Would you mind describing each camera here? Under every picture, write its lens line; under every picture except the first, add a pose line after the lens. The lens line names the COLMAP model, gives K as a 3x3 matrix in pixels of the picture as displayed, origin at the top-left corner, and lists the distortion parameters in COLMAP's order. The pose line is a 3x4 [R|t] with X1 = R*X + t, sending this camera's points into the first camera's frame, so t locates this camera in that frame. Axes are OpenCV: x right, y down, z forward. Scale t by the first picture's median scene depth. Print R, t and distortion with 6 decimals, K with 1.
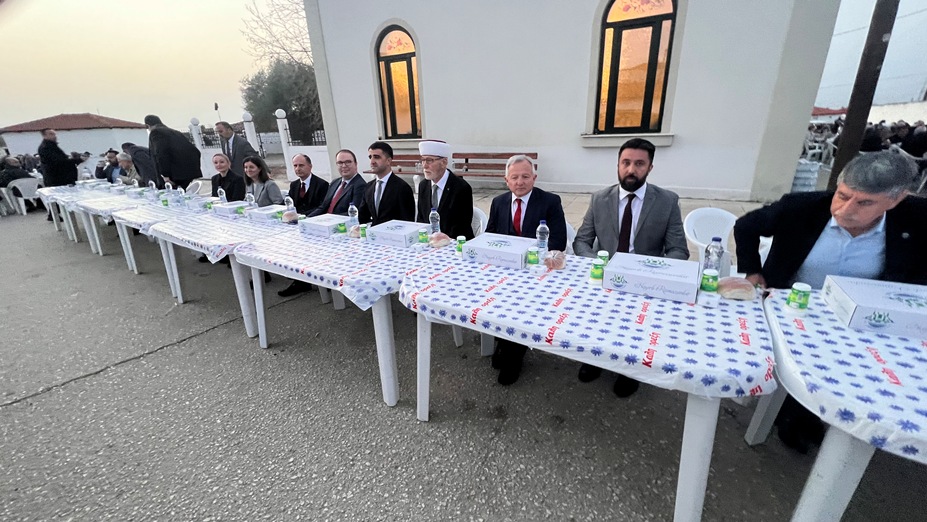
lens RADIAL K [[359.6, 0, 461.1], [0, 359.6, 264.5], [0, 0, 1]] dist [-0.010758, 0.000836]
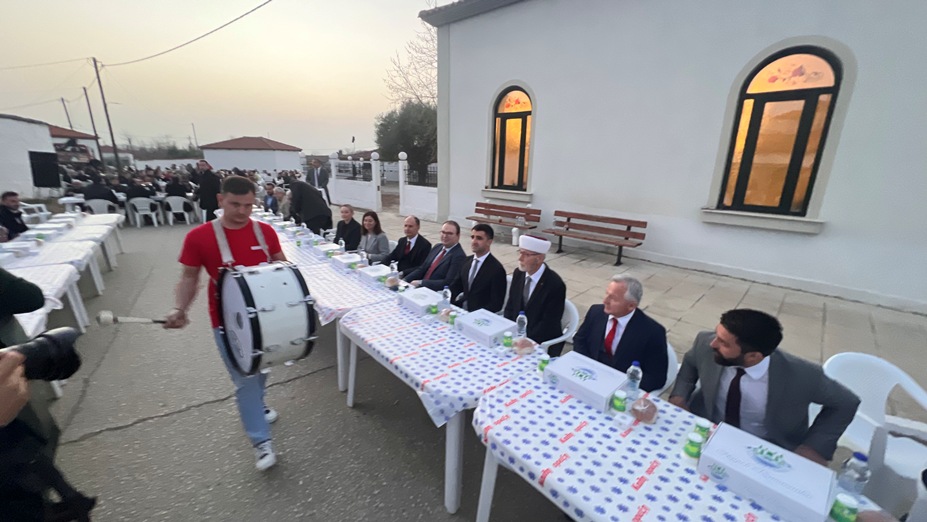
lens RADIAL K [[359.6, 0, 462.8], [0, 359.6, 265.4], [0, 0, 1]] dist [-0.010758, 0.000836]
pose [[0.959423, 0.133312, -0.248467, -0.002723], [-0.153005, 0.986302, -0.061622, -0.112989], [0.236849, 0.097138, 0.966678, -0.011719]]
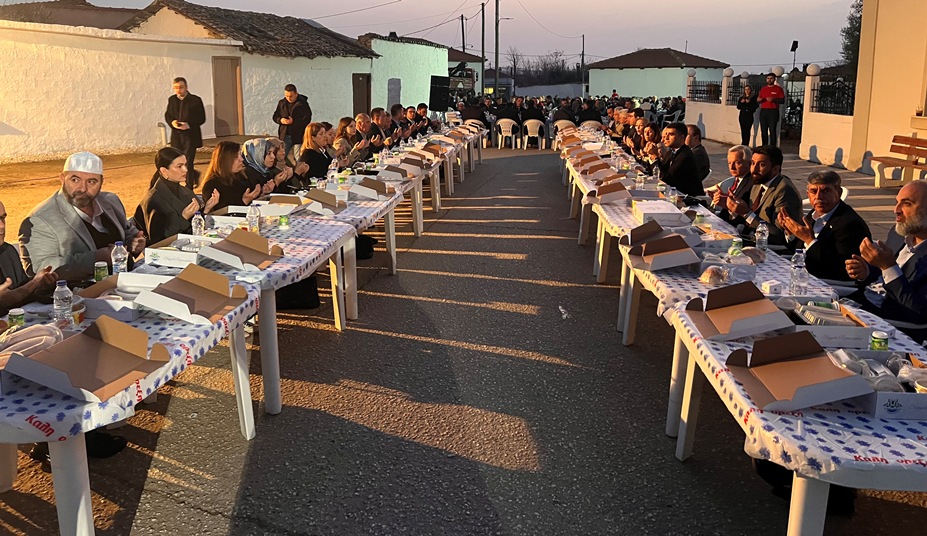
lens RADIAL K [[672.4, 0, 459.7], [0, 672.4, 190.0], [0, 0, 1]] dist [0.028211, -0.008179]
pose [[0.464975, 0.181913, -0.866433, 1.044042], [-0.335812, 0.941766, 0.017514, 0.085685], [0.819163, 0.282815, 0.498987, -0.568879]]
